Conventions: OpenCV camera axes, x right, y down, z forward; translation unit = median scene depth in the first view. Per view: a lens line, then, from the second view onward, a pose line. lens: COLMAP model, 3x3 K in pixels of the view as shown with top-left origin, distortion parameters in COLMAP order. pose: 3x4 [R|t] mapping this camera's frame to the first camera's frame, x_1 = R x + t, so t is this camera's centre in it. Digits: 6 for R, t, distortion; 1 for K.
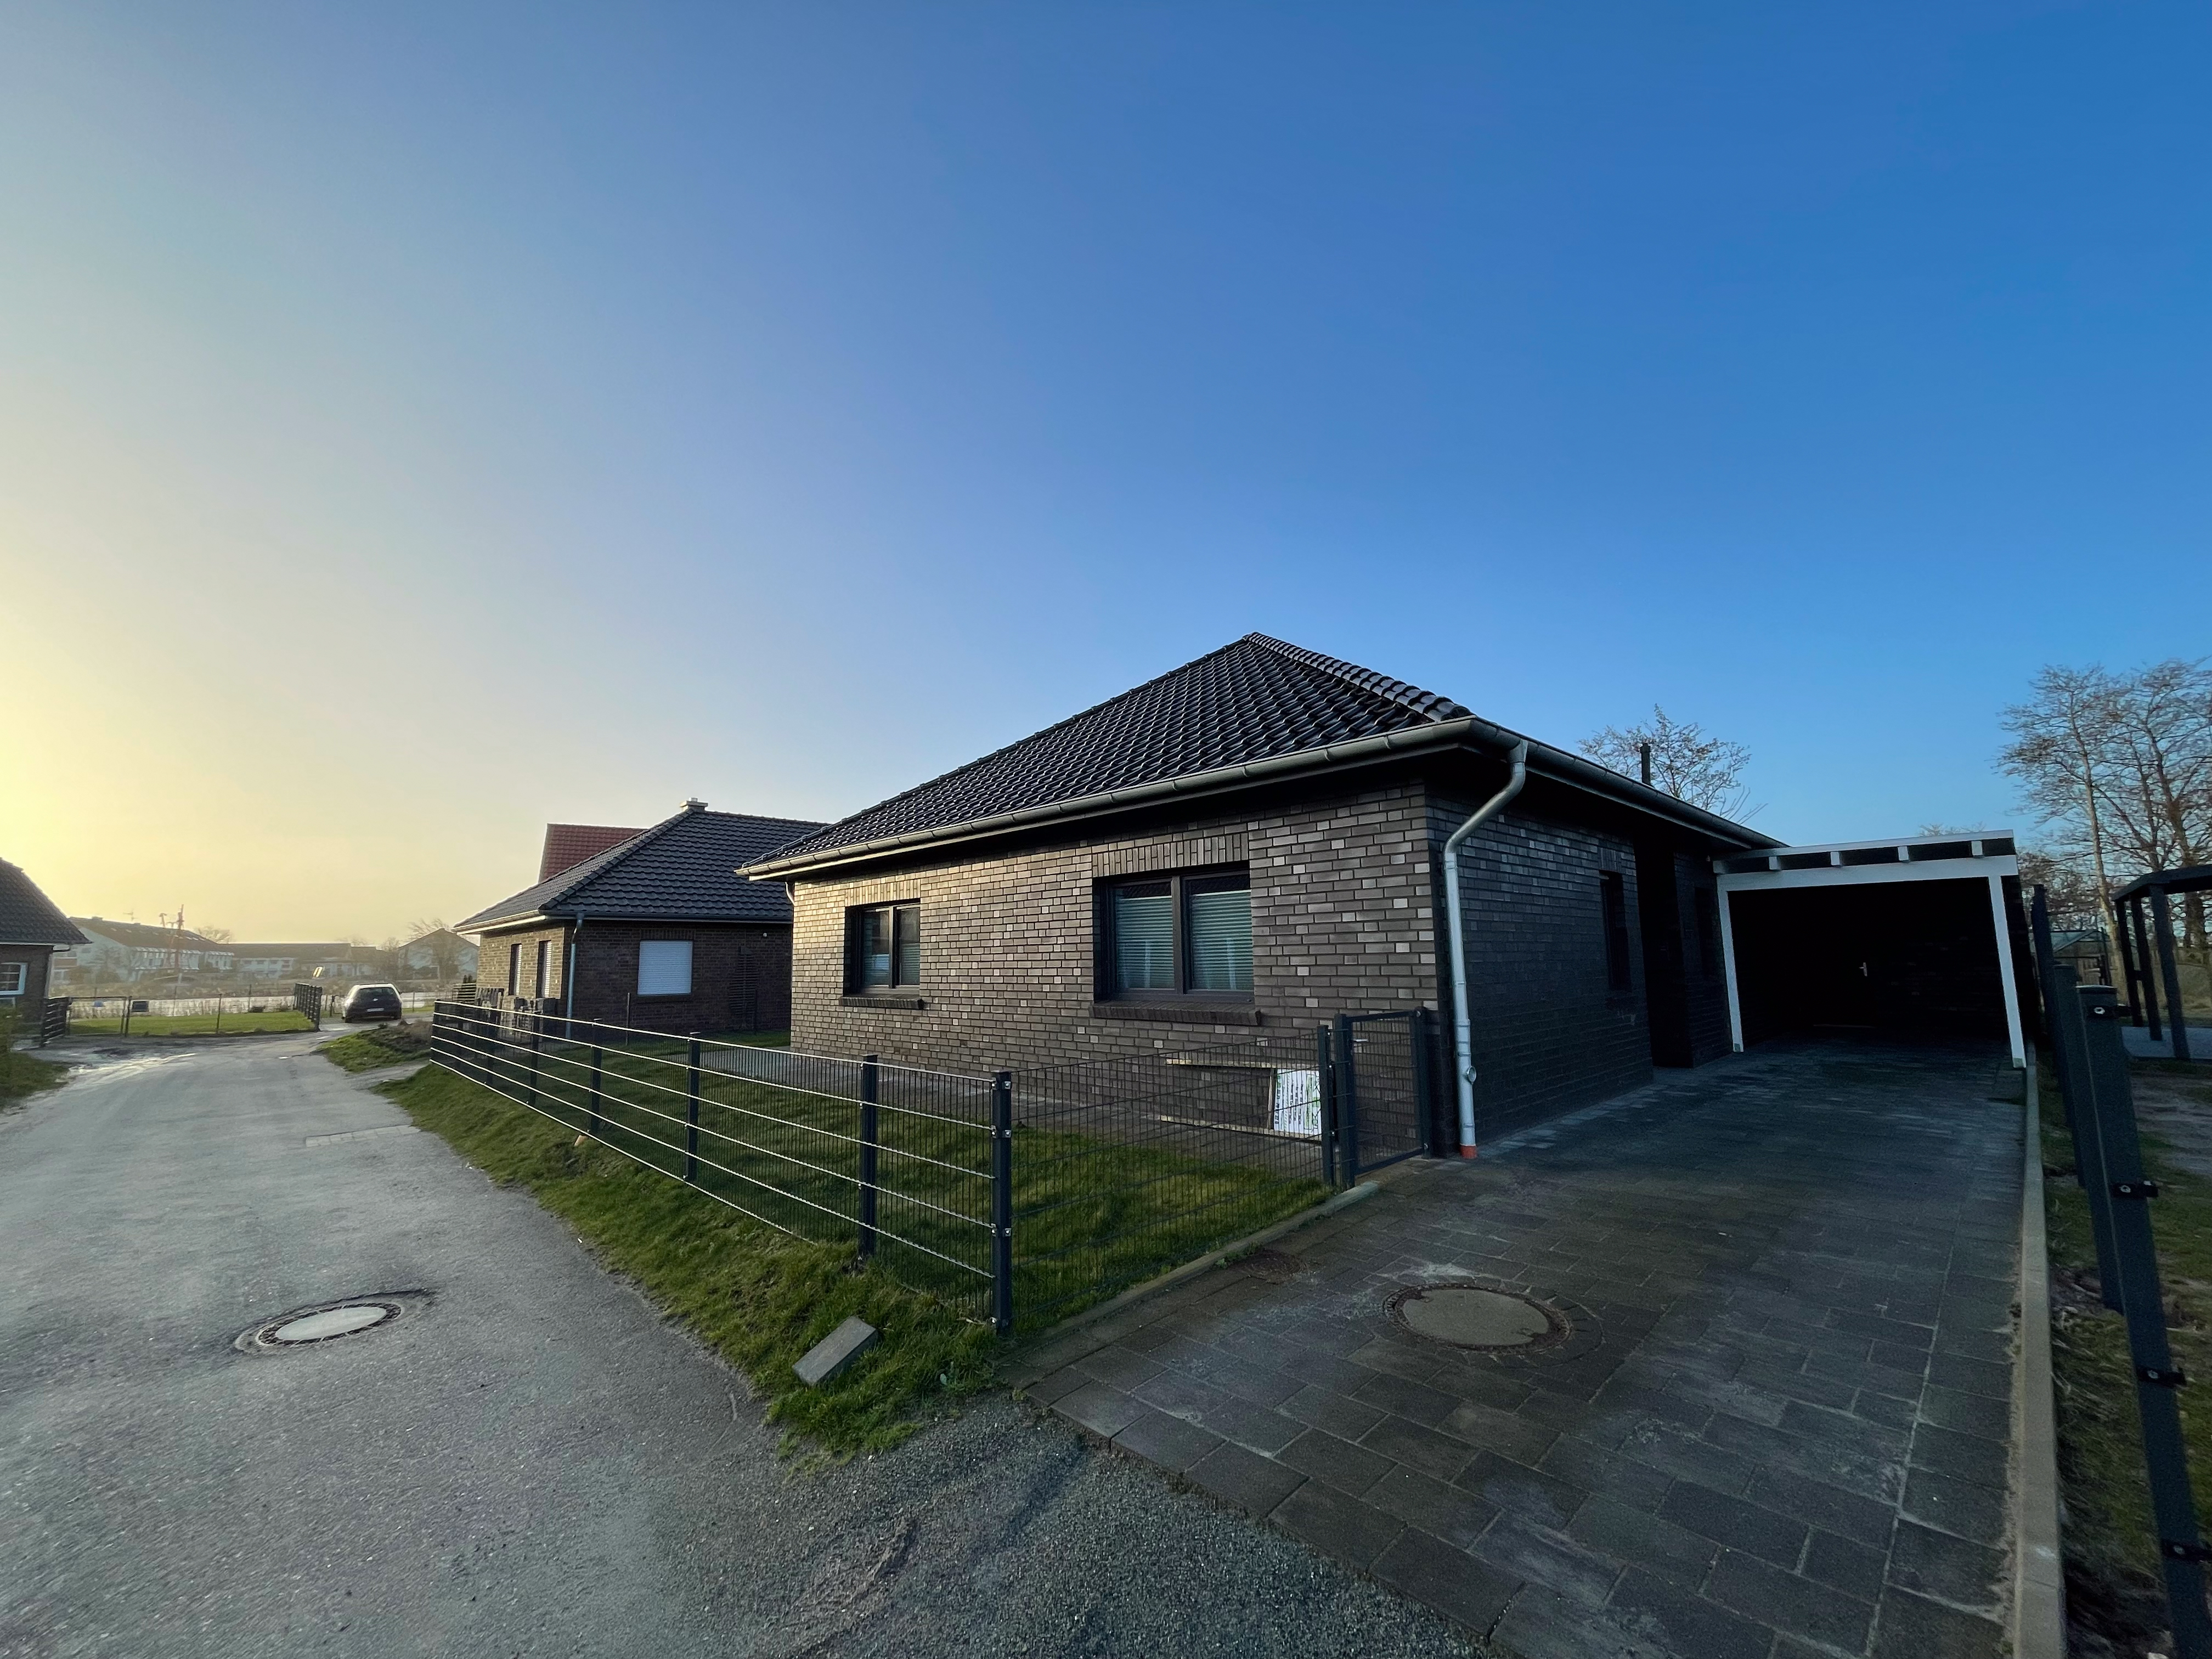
lens RADIAL K [[886.7, 0, 1110.0], [0, 886.7, 848.1], [0, 0, 1]] dist [-0.002428, 0.000699]
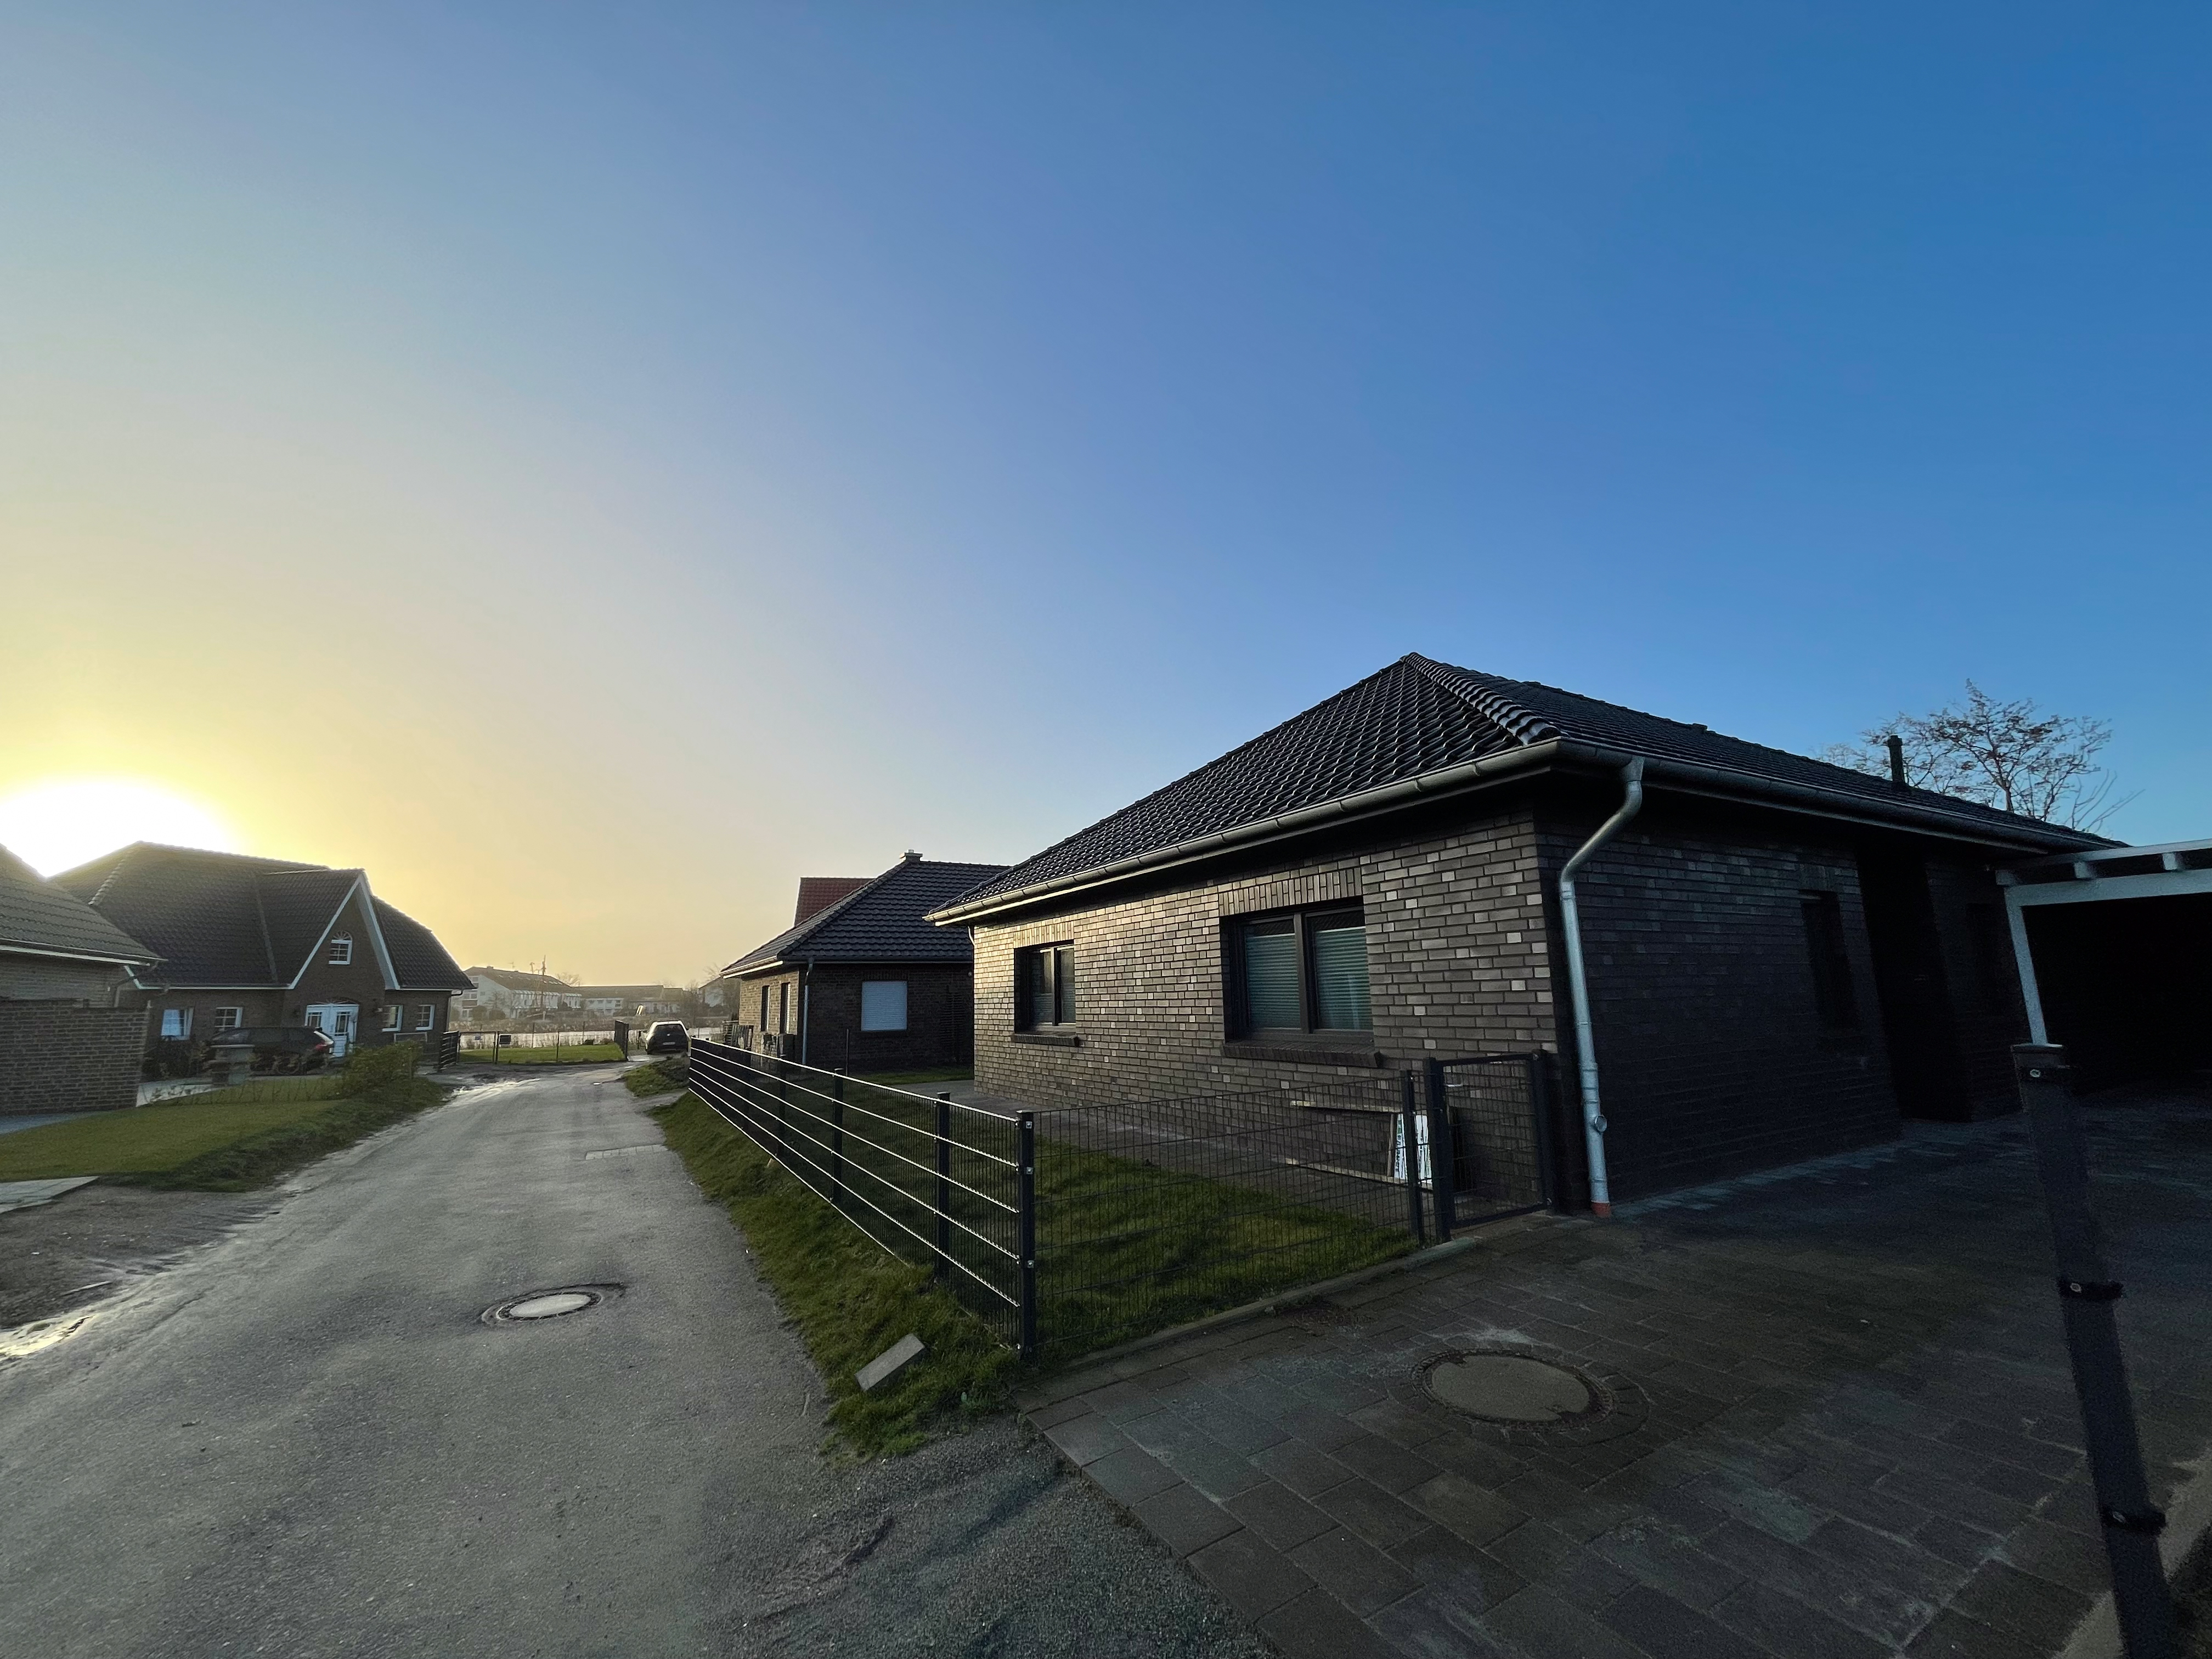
lens RADIAL K [[886.7, 0, 1110.0], [0, 886.7, 848.1], [0, 0, 1]] dist [-0.002428, 0.000699]
pose [[0.969220, -0.049433, -0.241183, 0.129879], [0.040519, 0.998305, -0.041785, -0.009312], [0.242839, 0.030727, 0.969580, -0.014179]]
